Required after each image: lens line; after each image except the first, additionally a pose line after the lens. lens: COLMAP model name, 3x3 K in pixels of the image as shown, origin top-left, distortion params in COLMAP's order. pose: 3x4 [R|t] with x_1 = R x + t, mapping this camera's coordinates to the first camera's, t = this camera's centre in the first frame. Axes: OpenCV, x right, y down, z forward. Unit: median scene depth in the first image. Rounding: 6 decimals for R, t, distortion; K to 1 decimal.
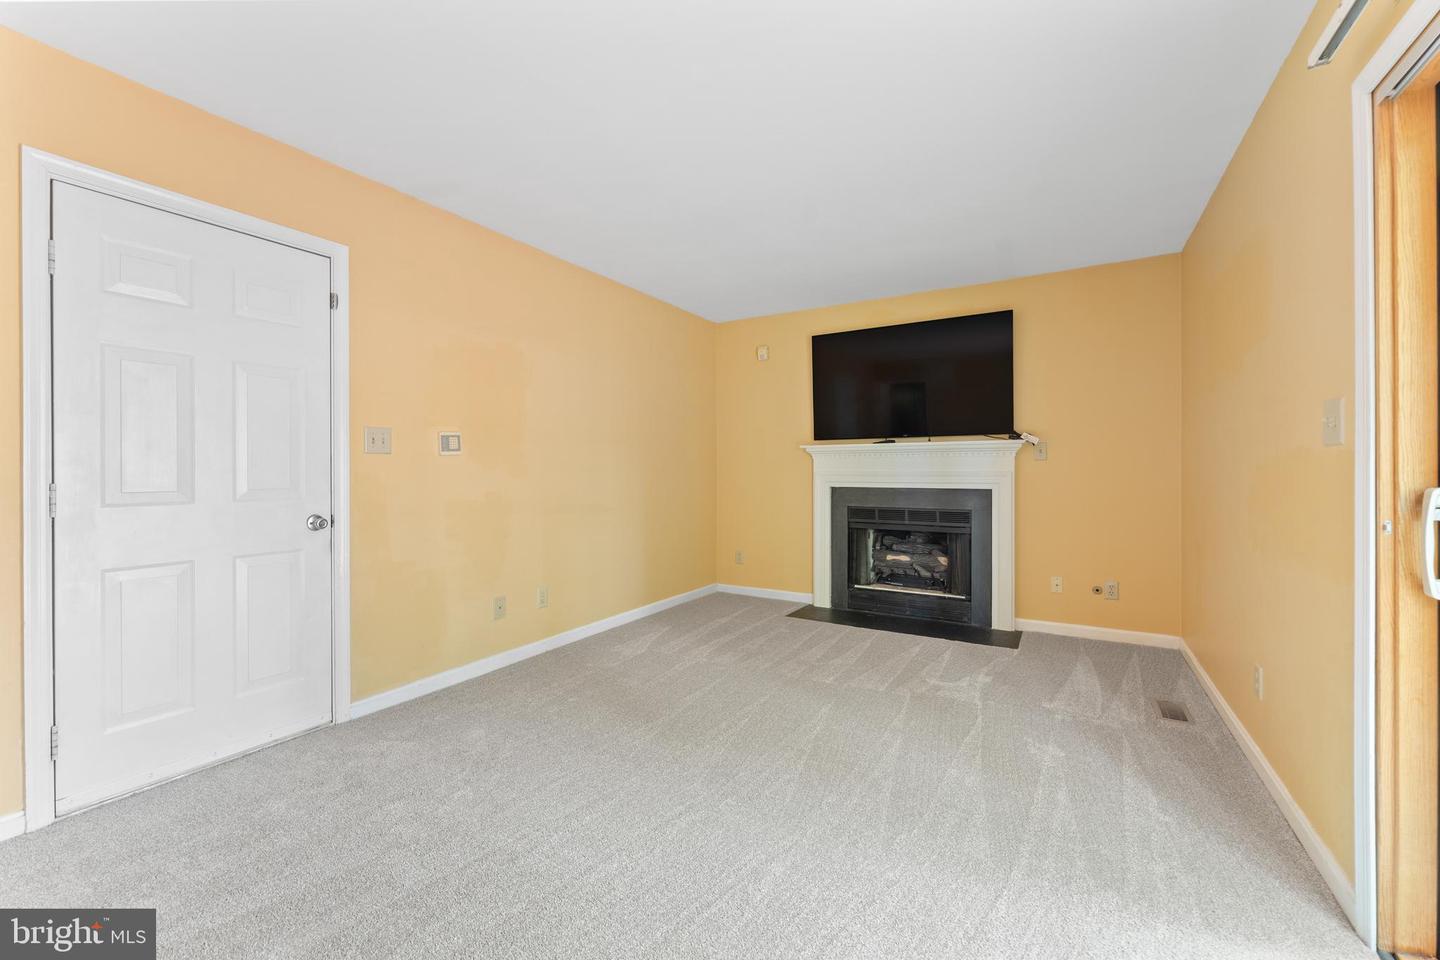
lens RADIAL K [[579.5, 0, 713.3], [0, 579.5, 475.3], [0, 0, 1]] dist [-0.000468, -0.001141]
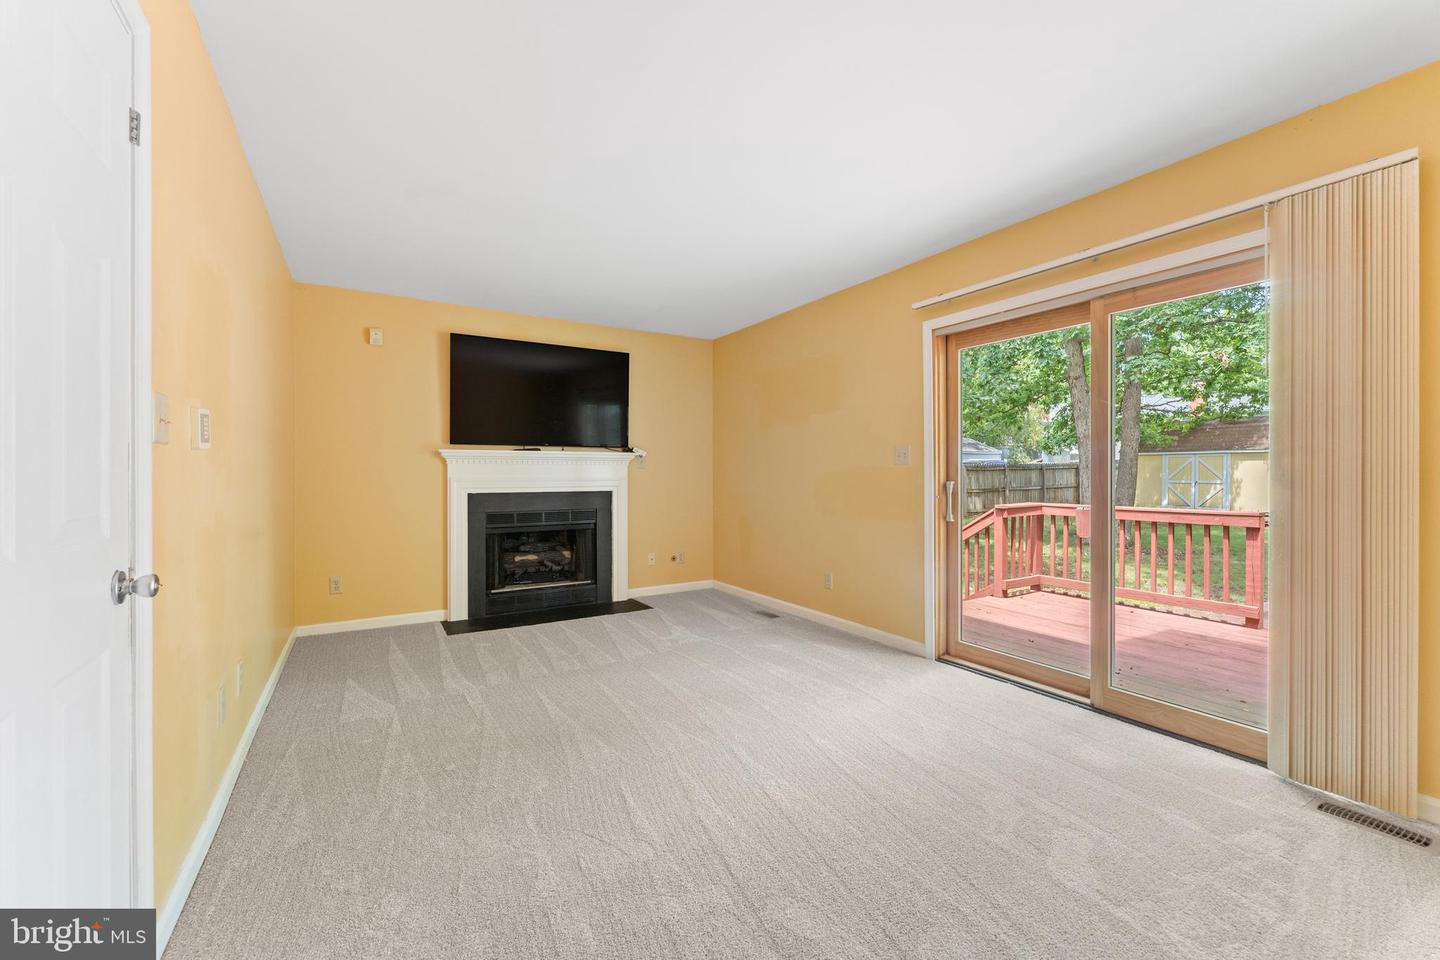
lens RADIAL K [[579.5, 0, 717.6], [0, 579.5, 477.6], [0, 0, 1]] dist [-0.000468, -0.001141]
pose [[0.461564, -0.002868, 0.887102, -0.502518], [0.008428, 0.999964, -0.001152, -0.001666], [-0.887067, 0.008008, 0.461572, 0.201270]]
